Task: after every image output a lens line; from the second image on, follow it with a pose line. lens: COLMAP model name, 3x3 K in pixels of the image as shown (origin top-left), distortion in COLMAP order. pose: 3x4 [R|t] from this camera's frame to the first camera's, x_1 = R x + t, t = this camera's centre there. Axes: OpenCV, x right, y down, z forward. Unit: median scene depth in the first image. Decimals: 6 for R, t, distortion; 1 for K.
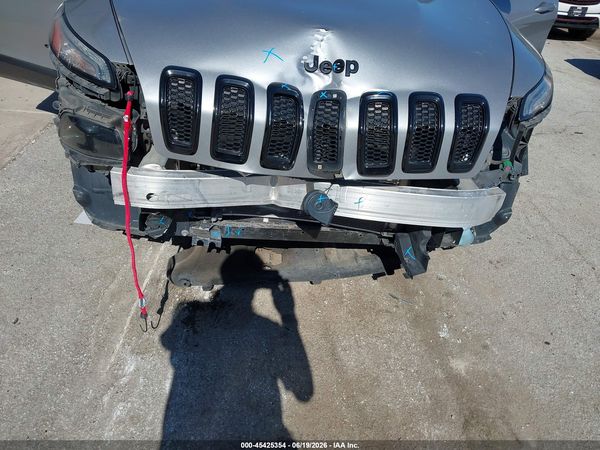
lens RADIAL K [[474.5, 0, 299.1], [0, 474.5, 244.6], [0, 0, 1]] dist [0.166275, -0.419081]
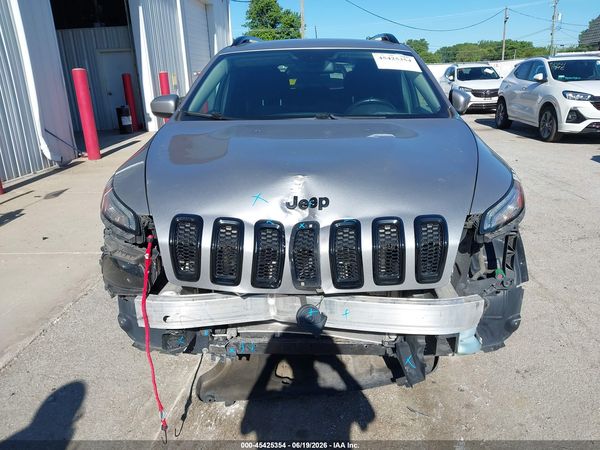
lens RADIAL K [[479.1, 0, 304.9], [0, 479.1, 225.5], [0, 0, 1]] dist [0.013540, -0.008576]
pose [[0.985381, -0.078747, -0.151071, 0.234258], [0.031671, 0.955975, -0.291734, 0.039102], [0.167393, 0.282685, 0.944494, -0.134476]]
